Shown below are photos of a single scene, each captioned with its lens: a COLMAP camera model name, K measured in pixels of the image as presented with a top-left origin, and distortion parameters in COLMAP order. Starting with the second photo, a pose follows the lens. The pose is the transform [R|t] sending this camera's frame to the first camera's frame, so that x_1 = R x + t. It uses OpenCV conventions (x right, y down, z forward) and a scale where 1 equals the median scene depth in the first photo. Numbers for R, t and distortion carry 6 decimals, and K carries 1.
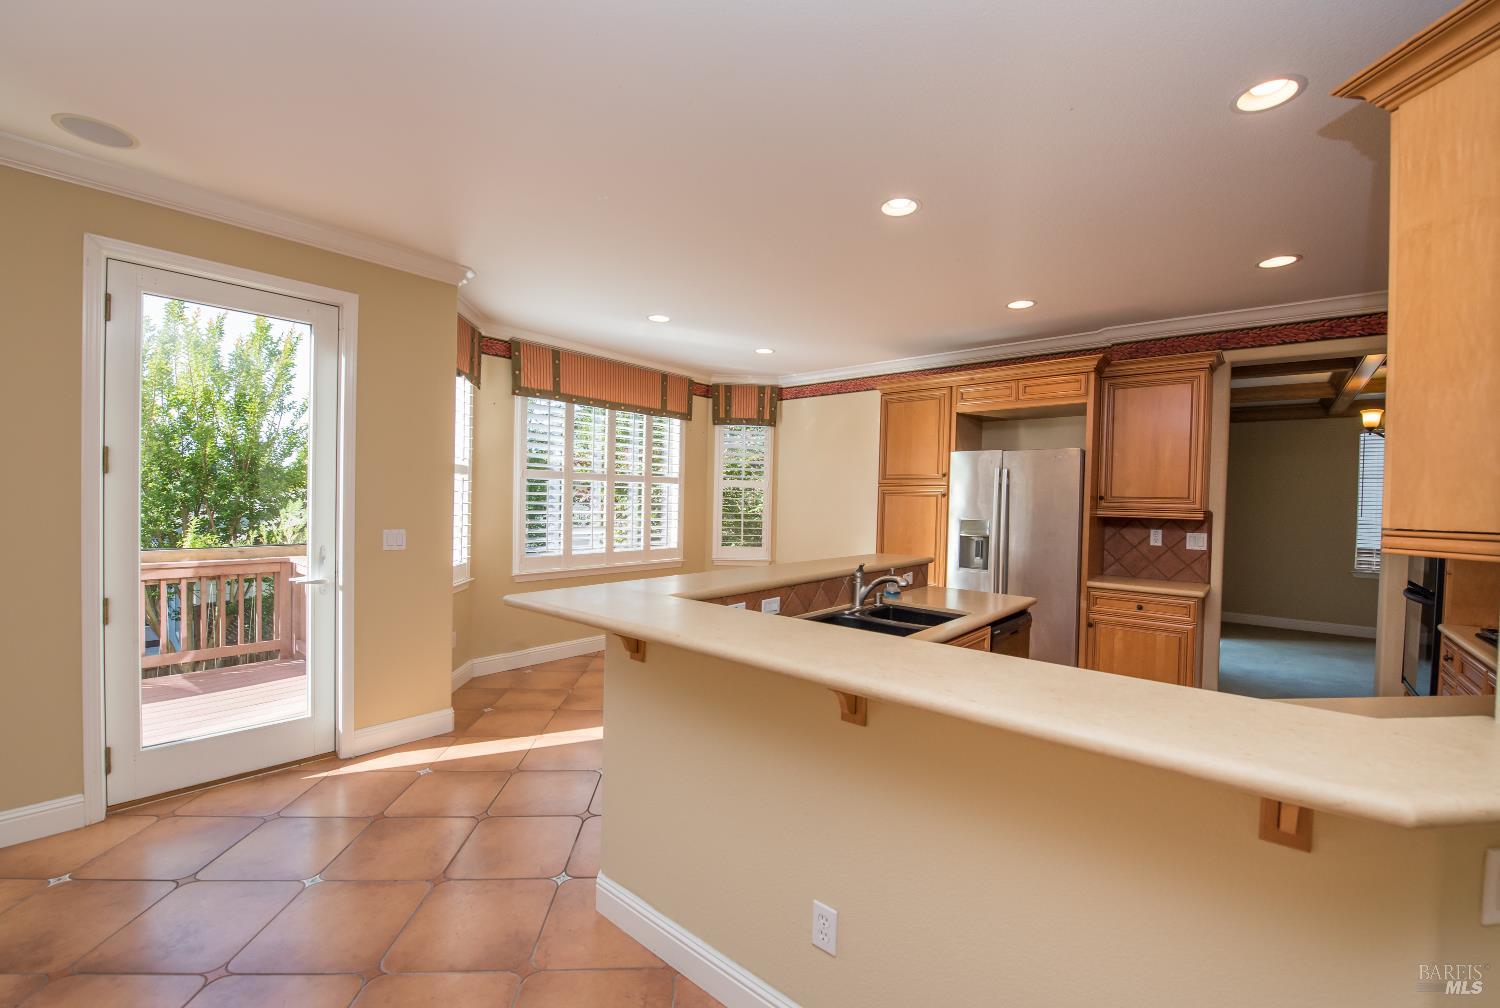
lens RADIAL K [[614.9, 0, 747.7], [0, 614.9, 506.4], [0, 0, 1]] dist [-0.009696, -0.000048]
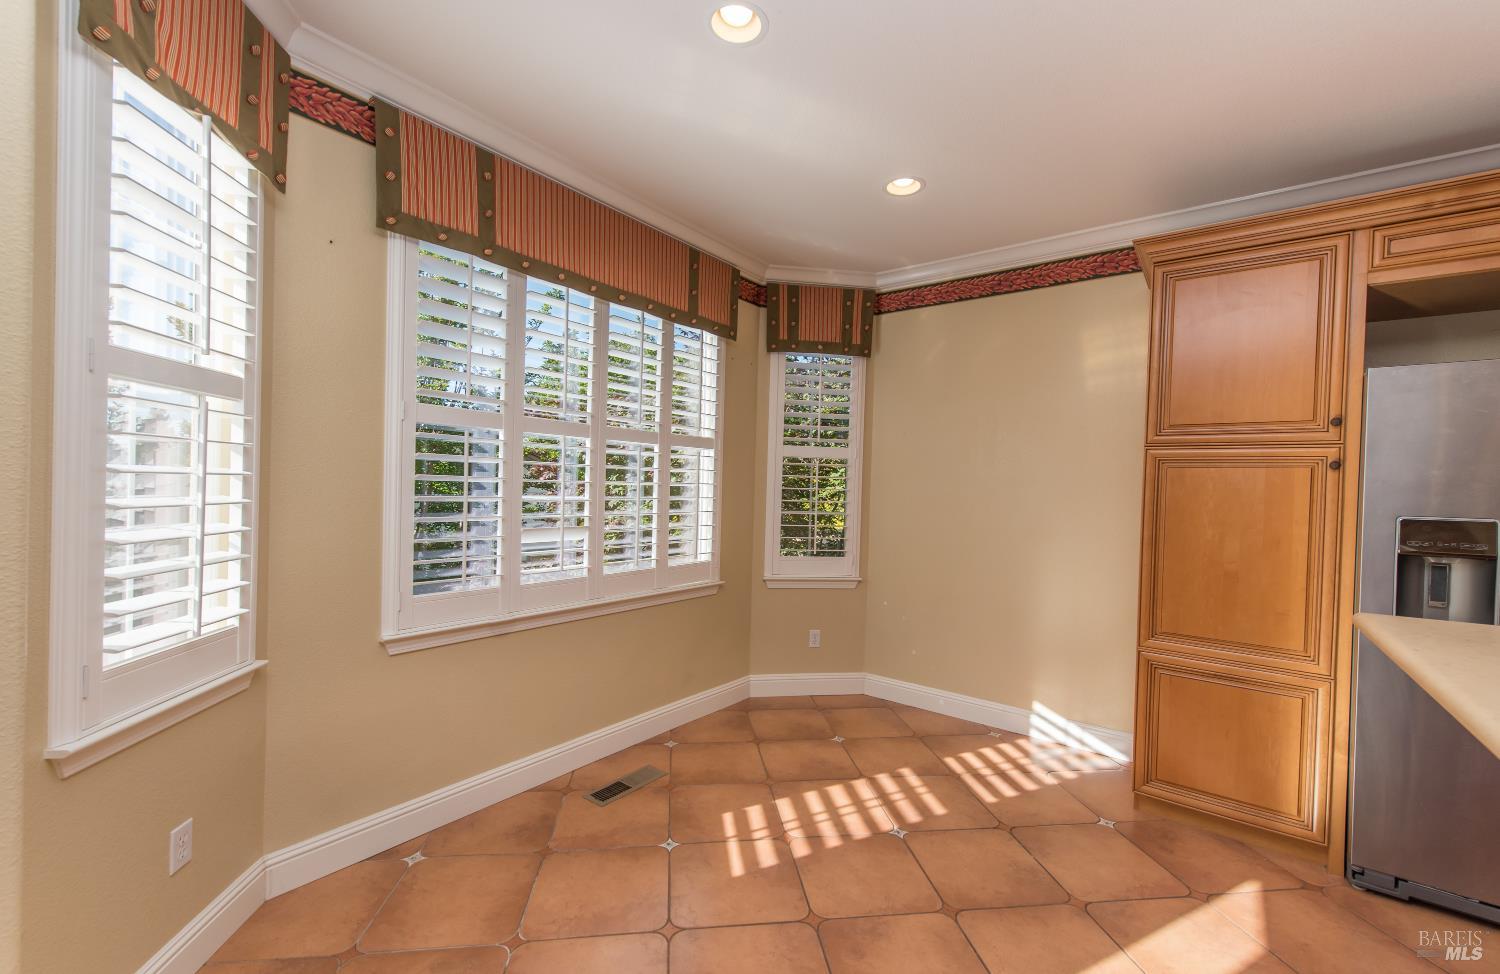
lens RADIAL K [[619.3, 0, 750.0], [0, 619.3, 487.0], [0, 0, 1]] dist [0.017051, -0.000163]
pose [[0.997775, 0.005043, 0.066484, -0.137910], [-0.004249, 0.999918, -0.012077, 0.005957], [-0.066540, 0.011768, 0.997714, 0.501131]]
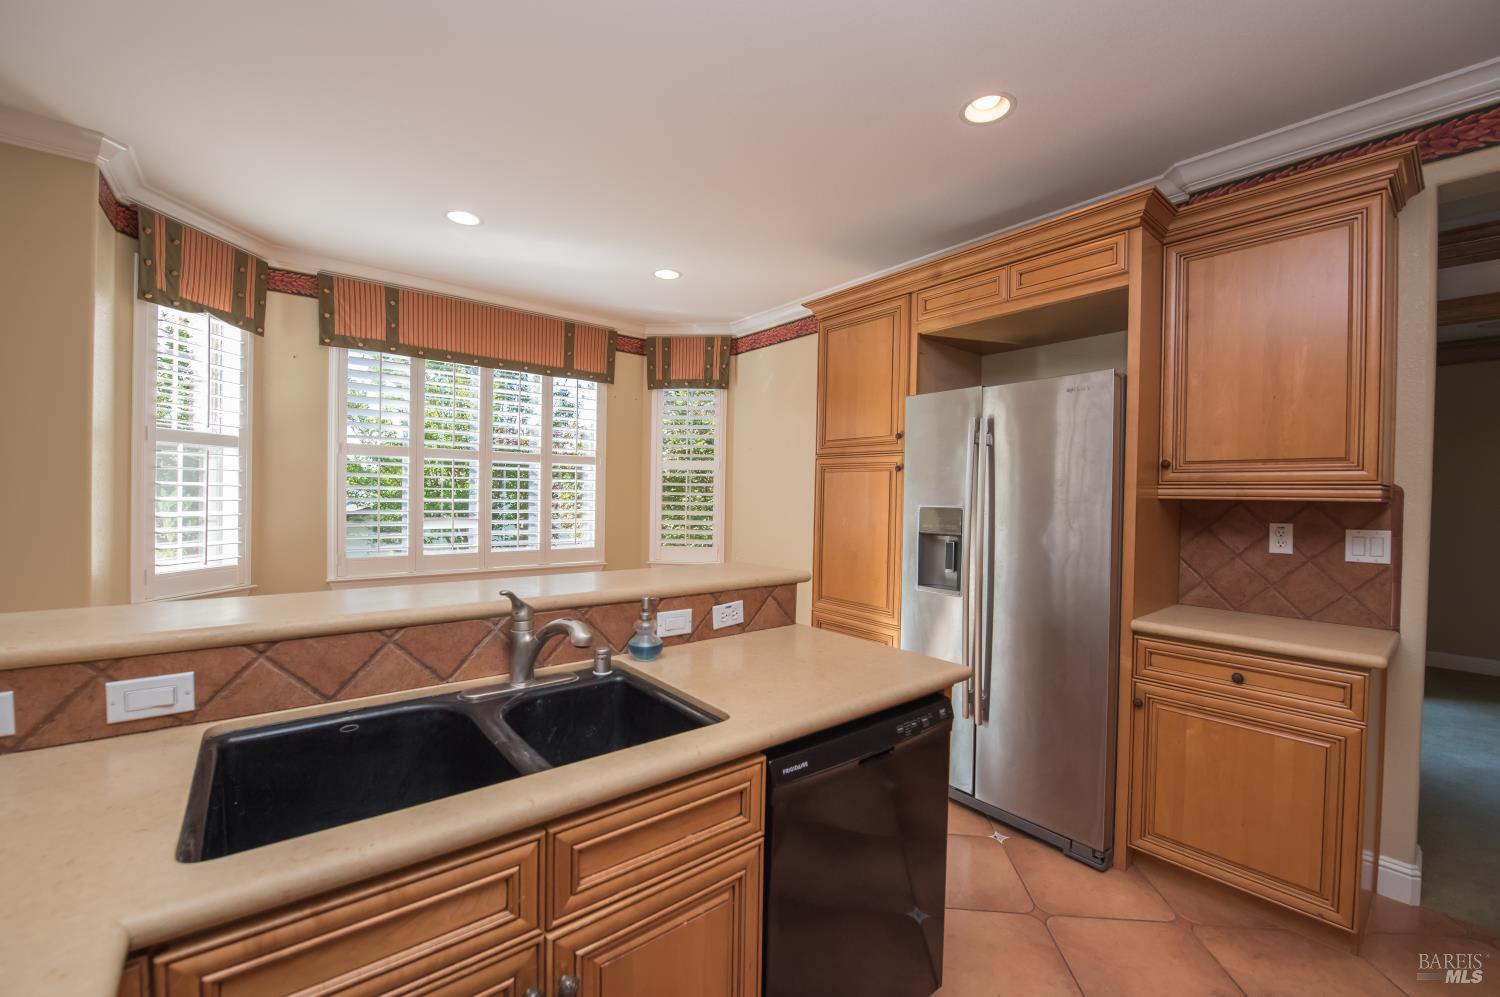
lens RADIAL K [[604.4, 0, 750.0], [0, 604.4, 498.5], [0, 0, 1]] dist [-0.017783, 0.000098]
pose [[0.984022, -0.004354, -0.177995, 0.252194], [0.002275, 0.999927, -0.011880, 0.017529], [0.178034, 0.011285, 0.983960, 0.337360]]
